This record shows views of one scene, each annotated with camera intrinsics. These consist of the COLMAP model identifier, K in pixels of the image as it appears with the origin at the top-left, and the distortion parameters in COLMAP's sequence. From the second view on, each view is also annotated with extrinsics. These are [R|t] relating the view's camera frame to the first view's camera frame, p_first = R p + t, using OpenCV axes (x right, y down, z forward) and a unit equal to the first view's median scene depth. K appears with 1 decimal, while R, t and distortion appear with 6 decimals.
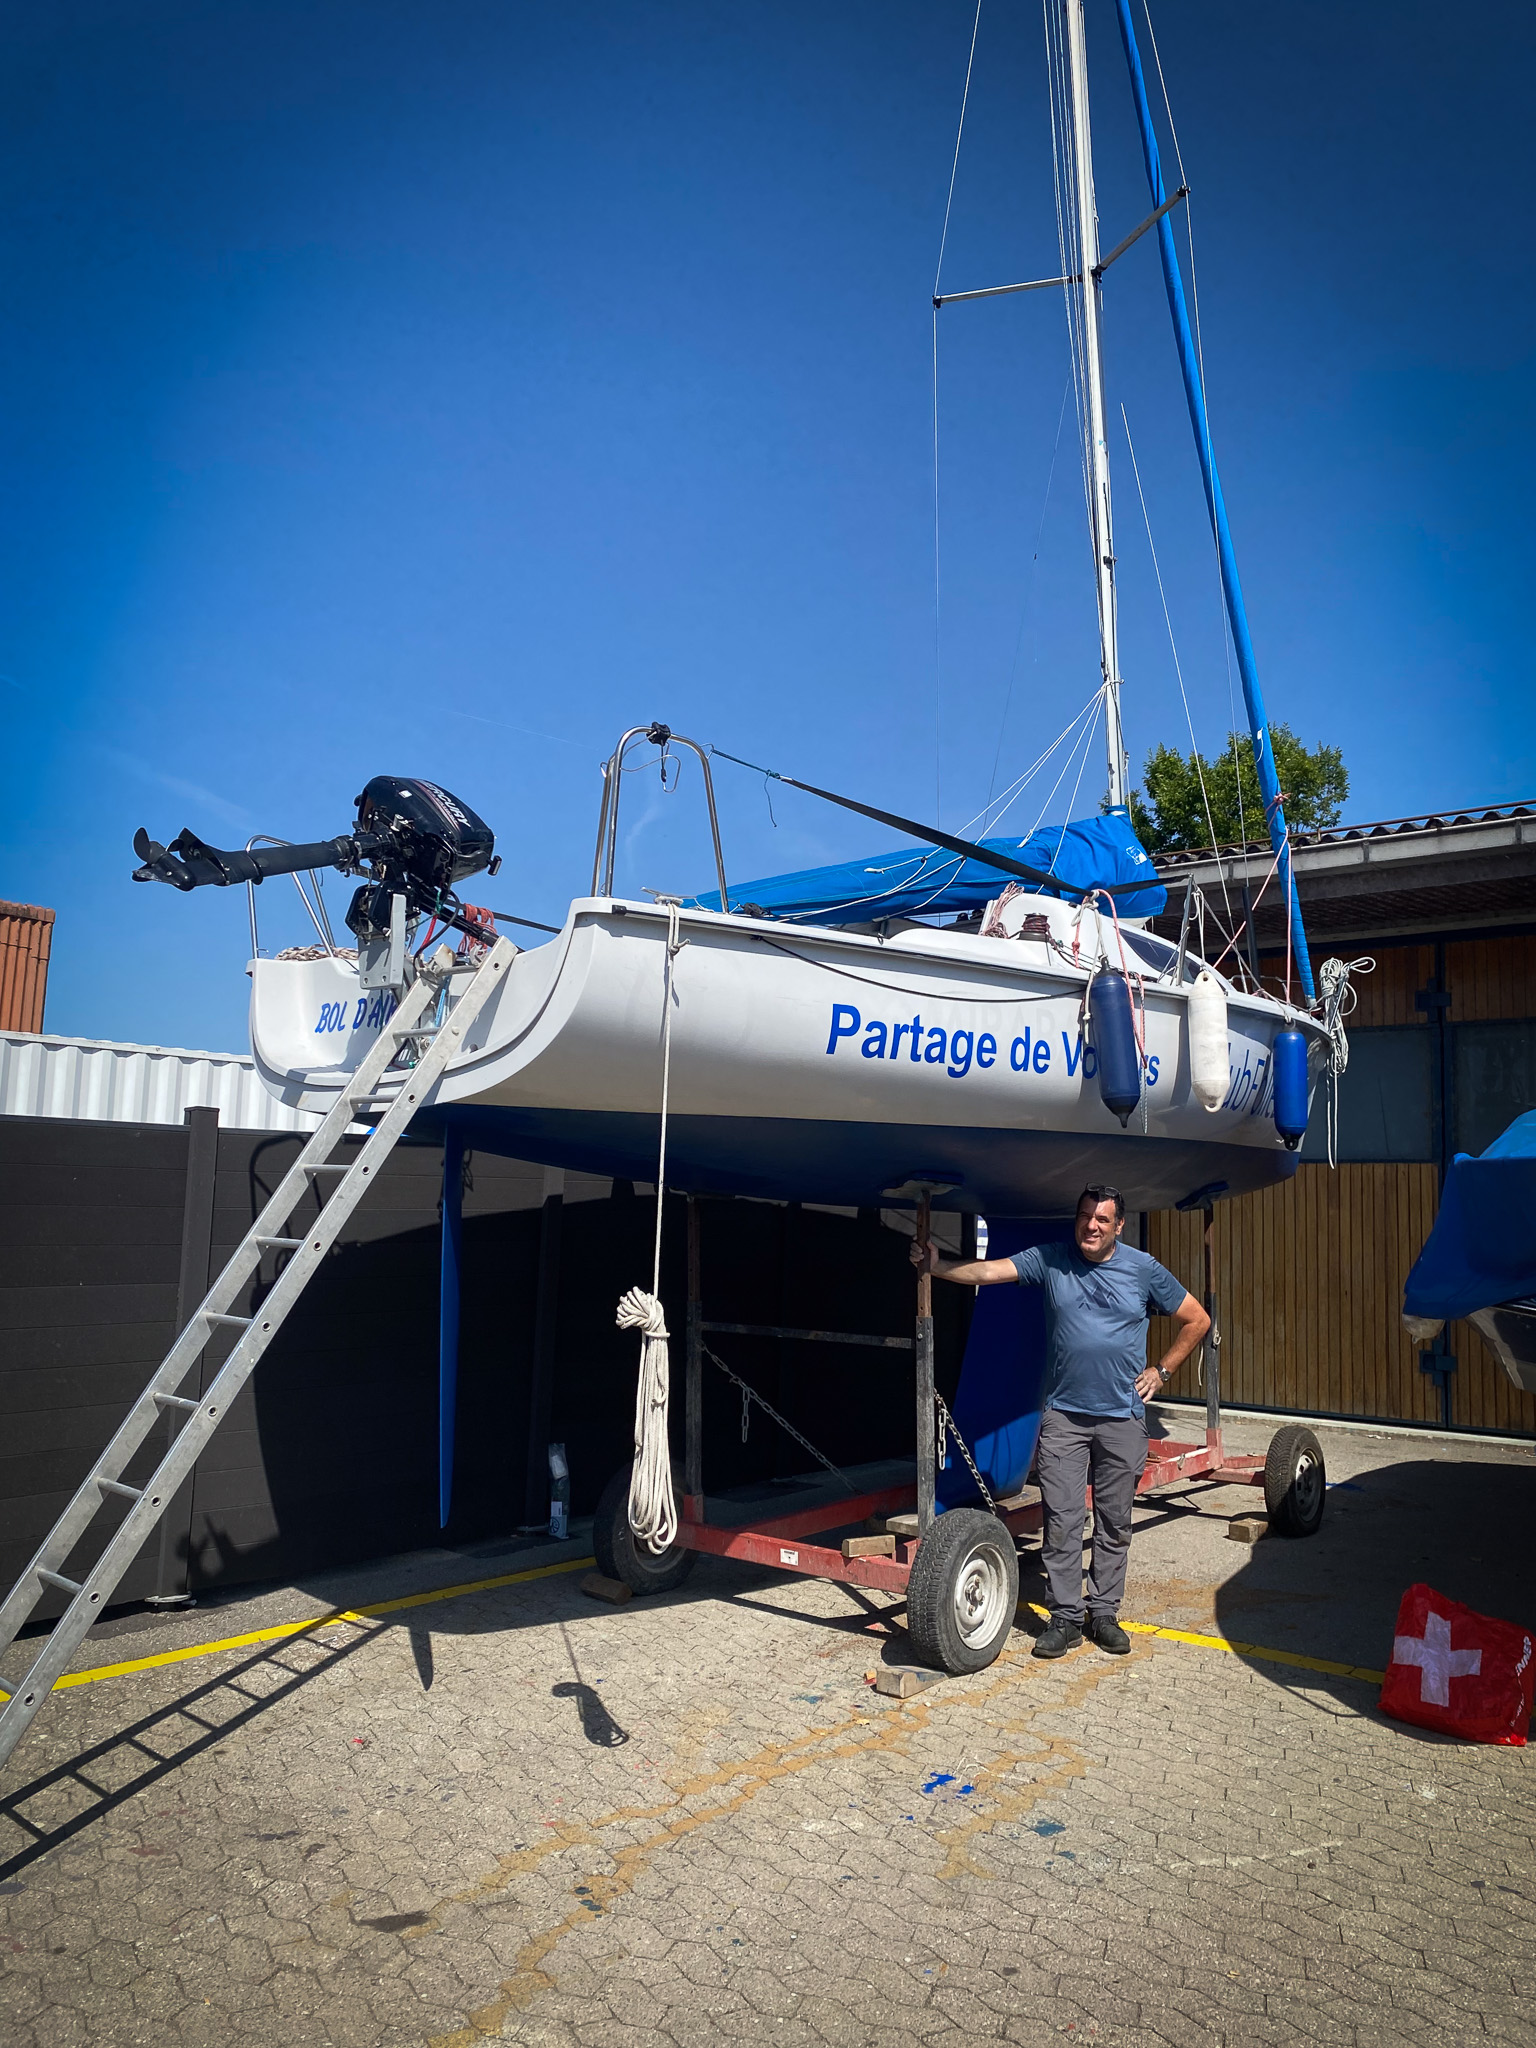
lens RADIAL K [[1541.1, 0, 779.3], [0, 1541.1, 1027.6], [0, 0, 1]] dist [0.040545, -0.027920]
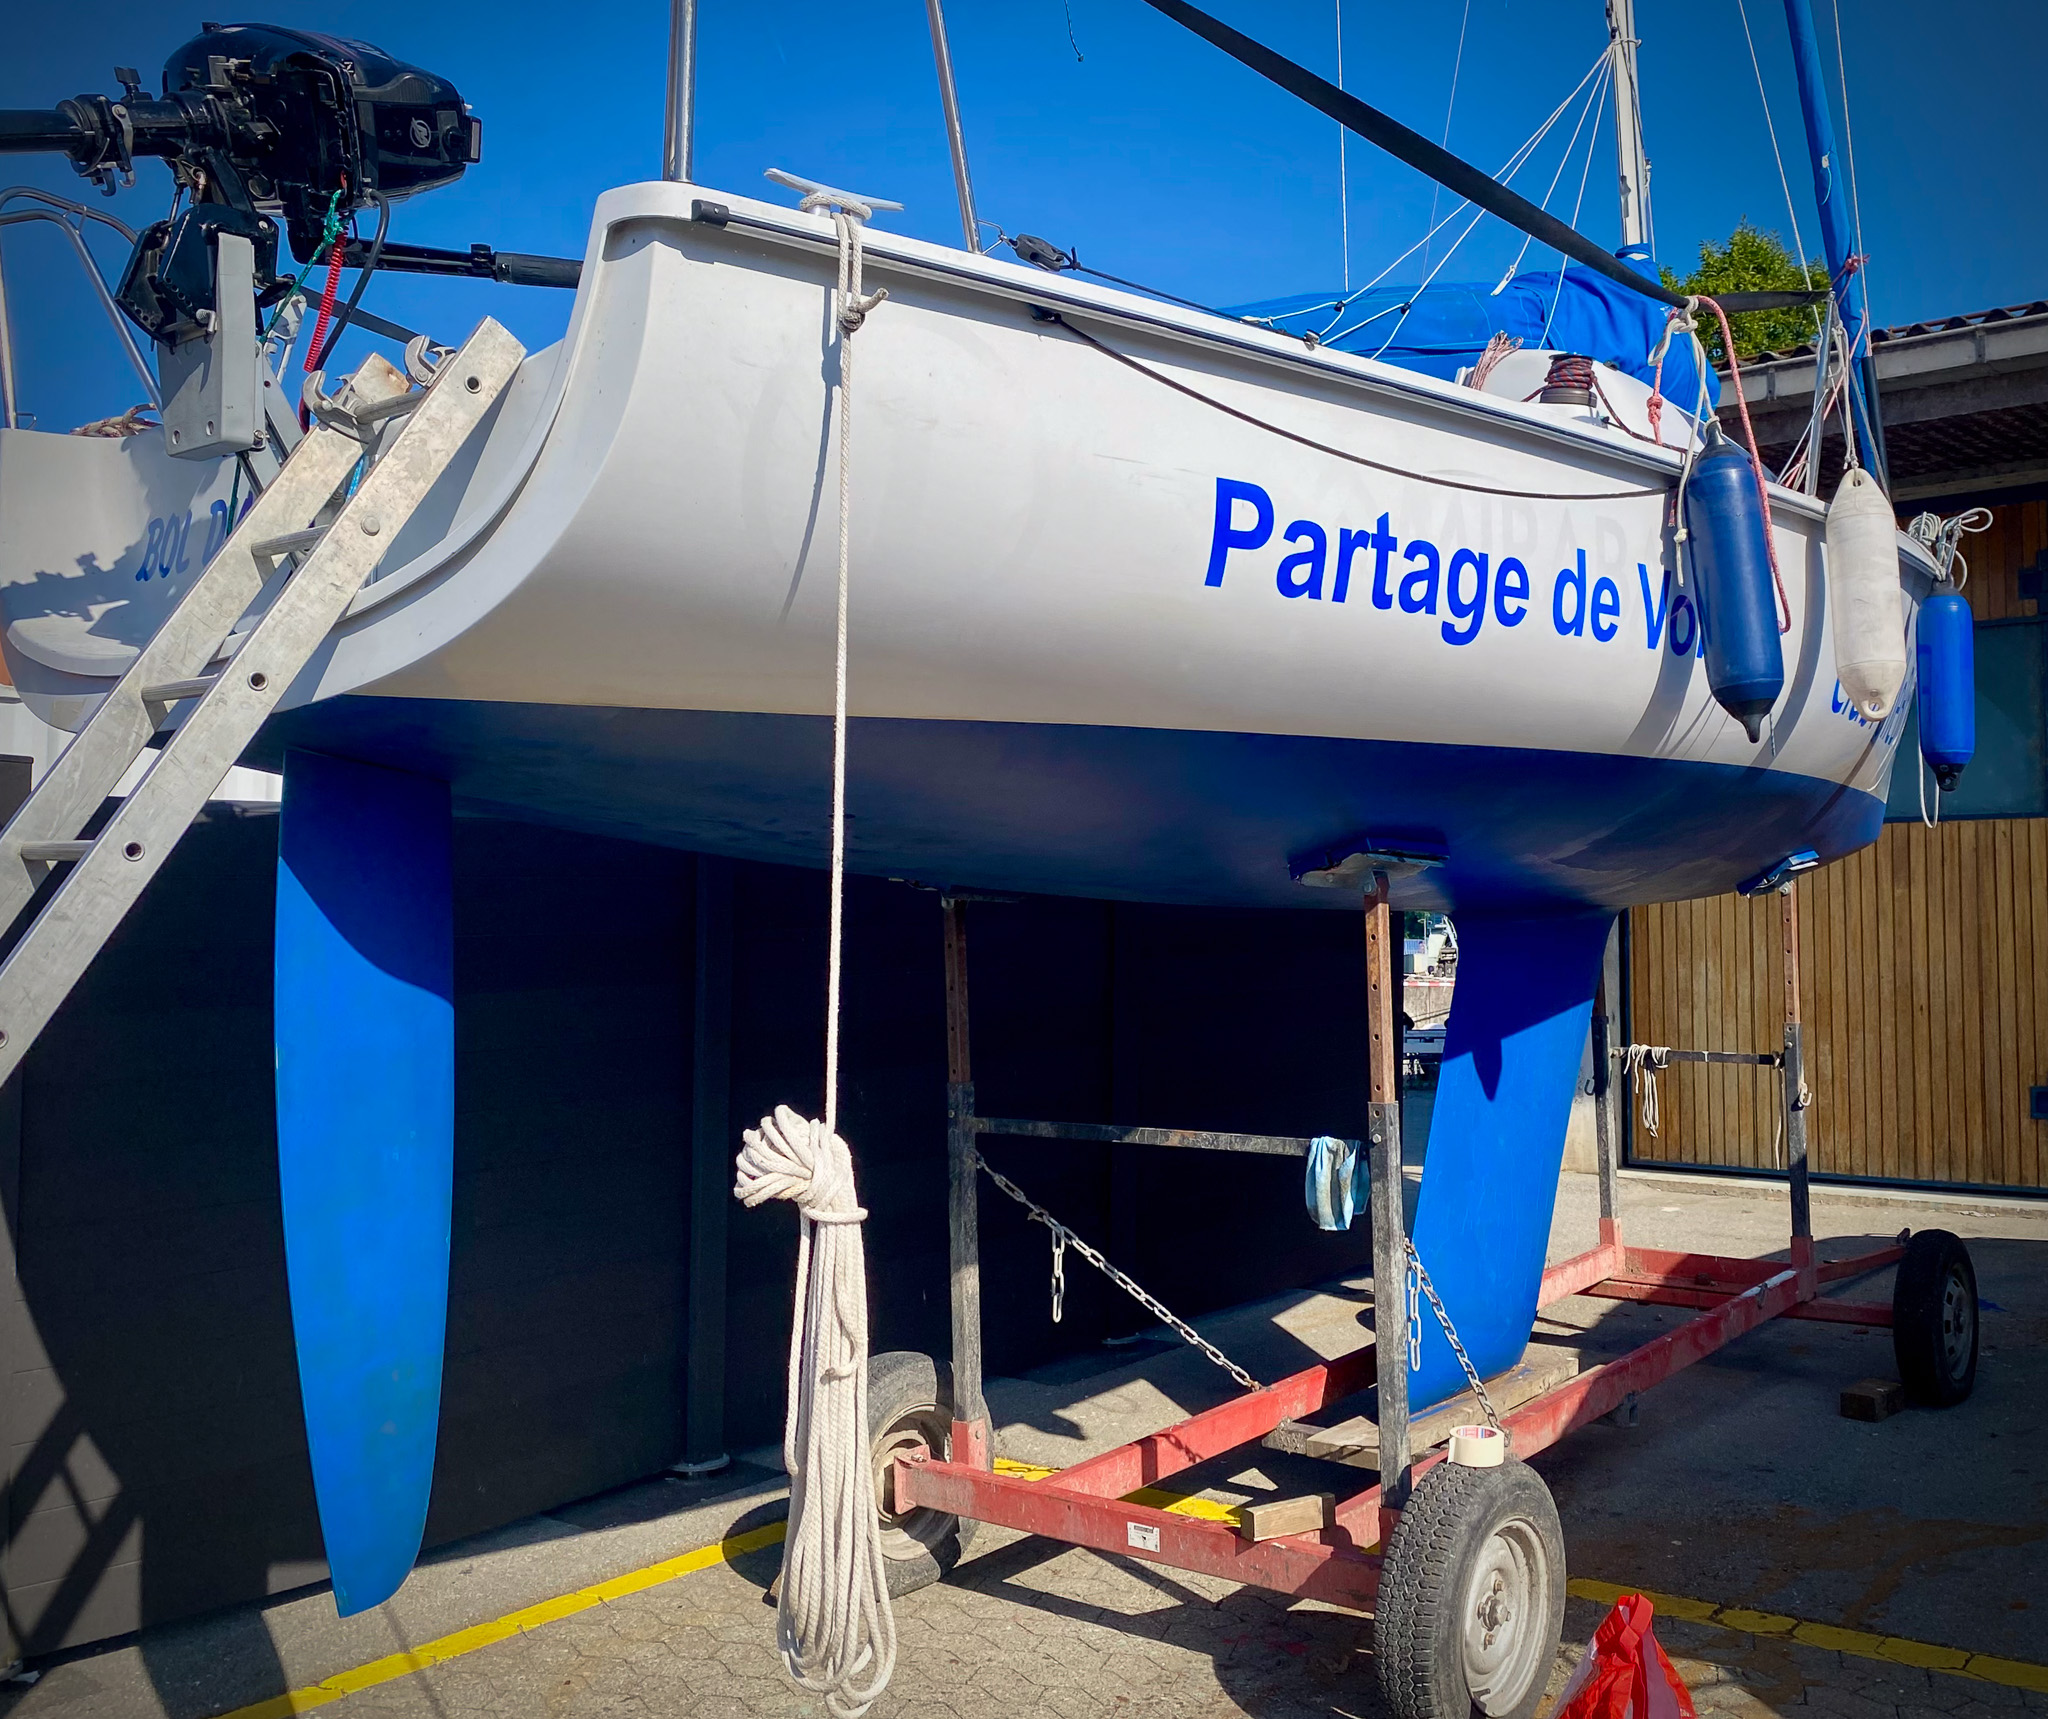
lens RADIAL K [[1920.7, 0, 1296.2], [0, 1920.7, 809.7], [0, 0, 1]] dist [0.027243, 0.012020]
pose [[0.994267, -0.025477, 0.103844, -0.004681], [0.018830, 0.997740, 0.064495, 0.045922], [-0.105252, -0.062170, 0.992500, 0.383059]]
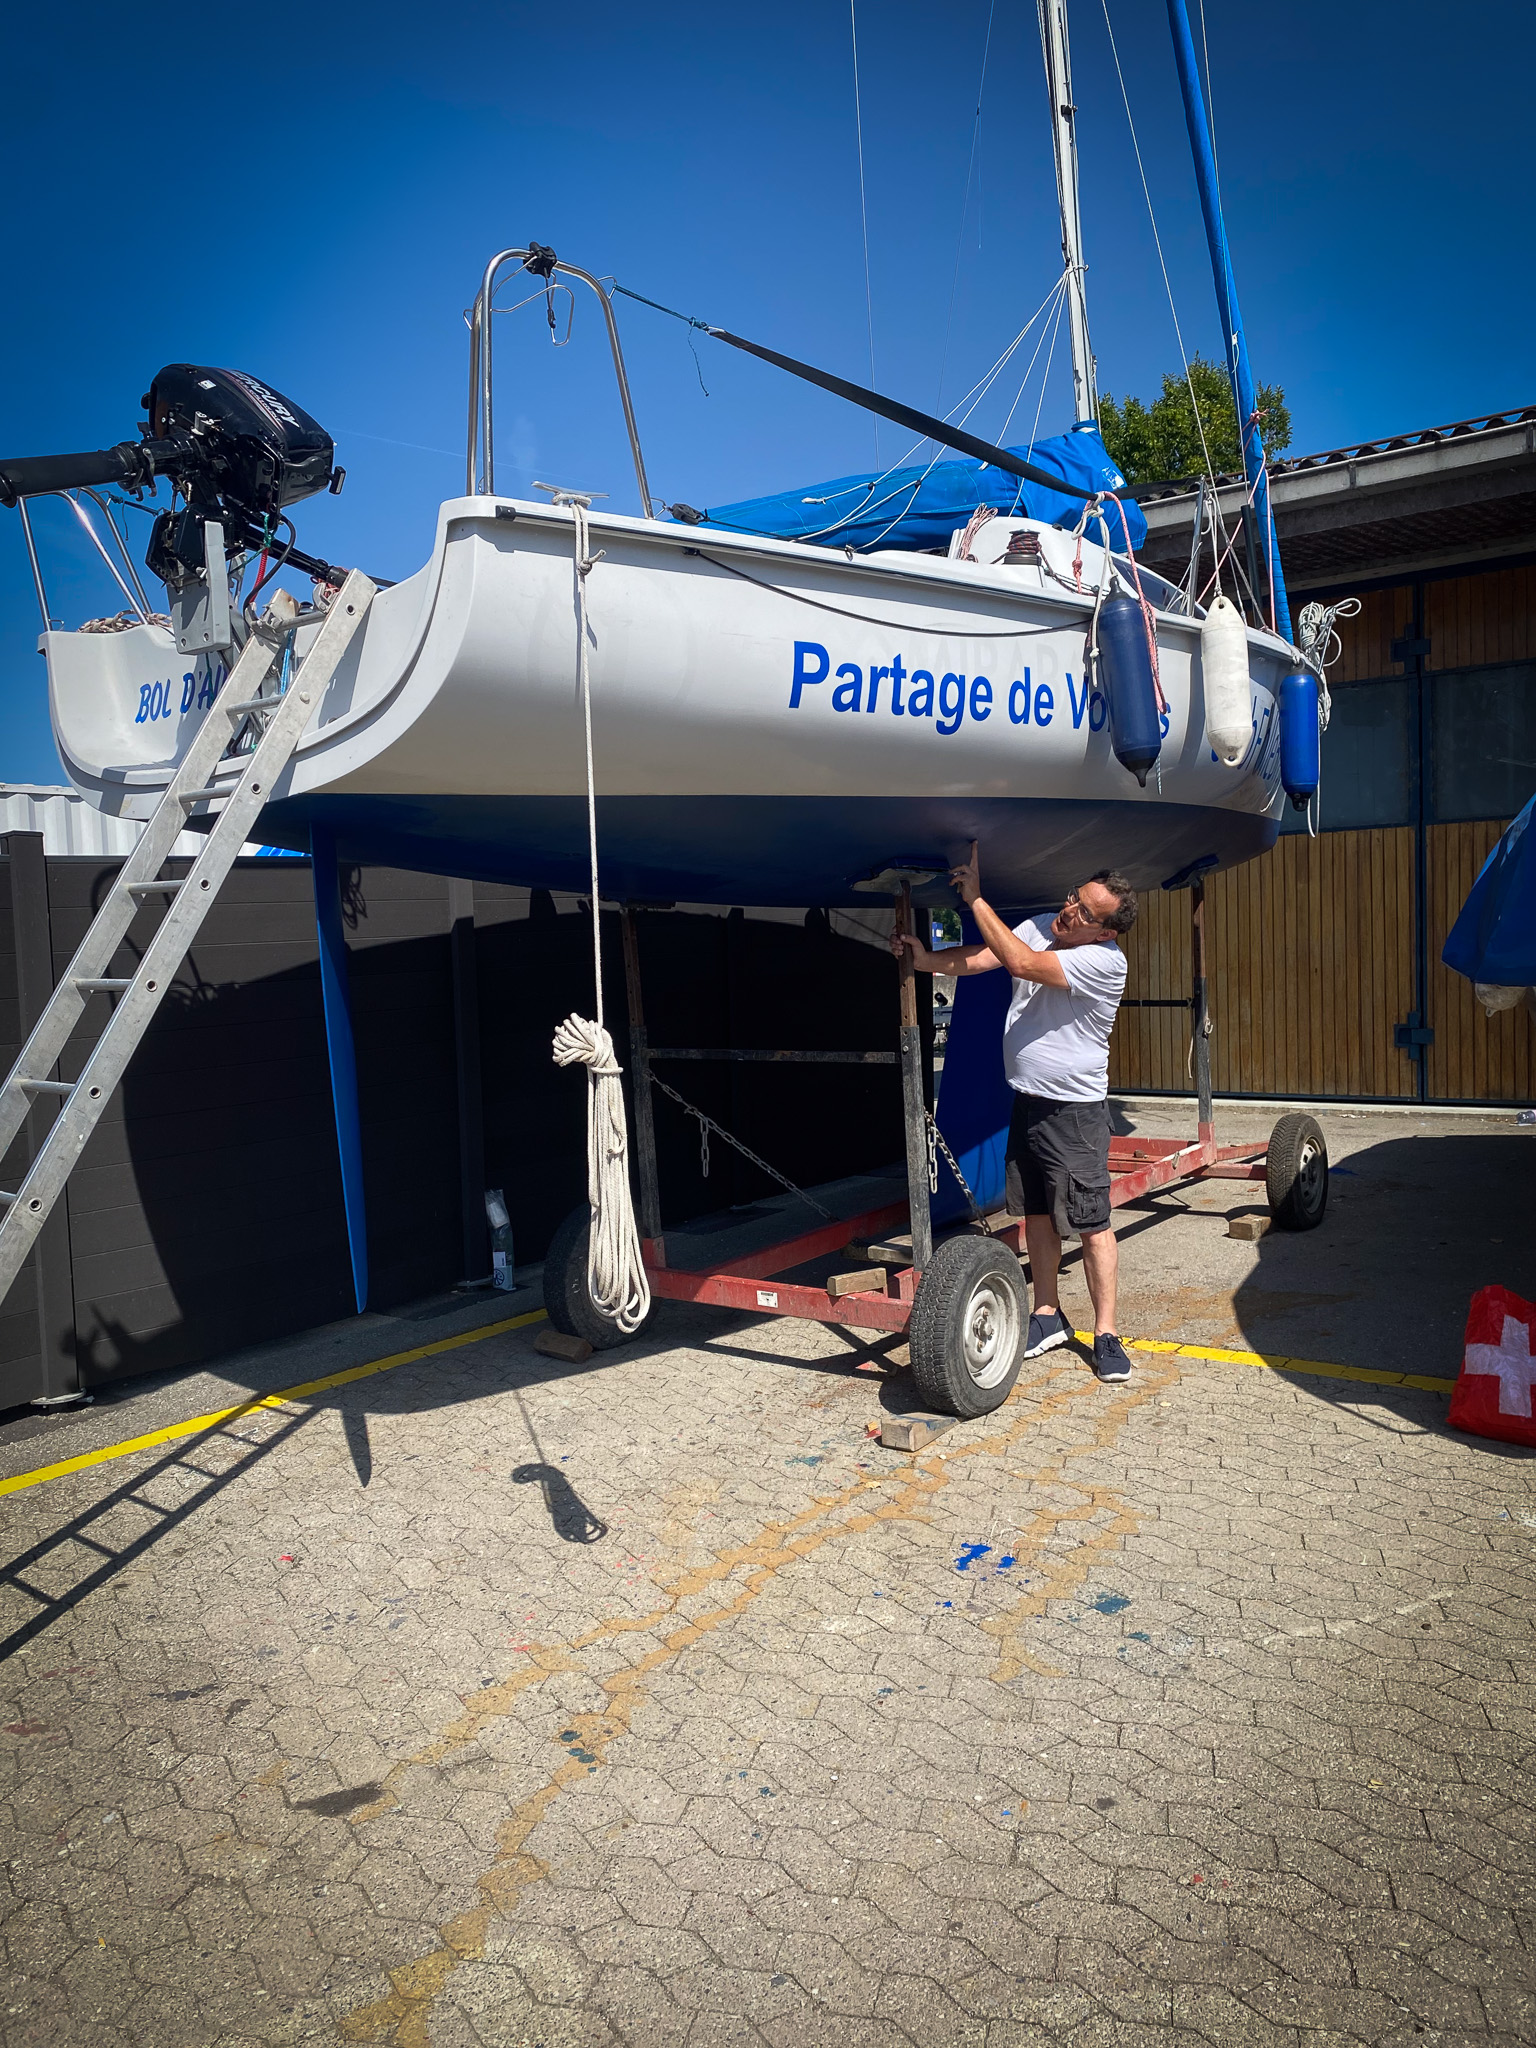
lens RADIAL K [[1541.1, 0, 779.3], [0, 1541.1, 1027.6], [0, 0, 1]] dist [0.040545, -0.027920]
pose [[0.996618, -0.065986, 0.048975, -0.022906], [0.056034, 0.981636, 0.182348, 0.031681], [-0.060108, -0.178988, 0.982014, 0.185241]]
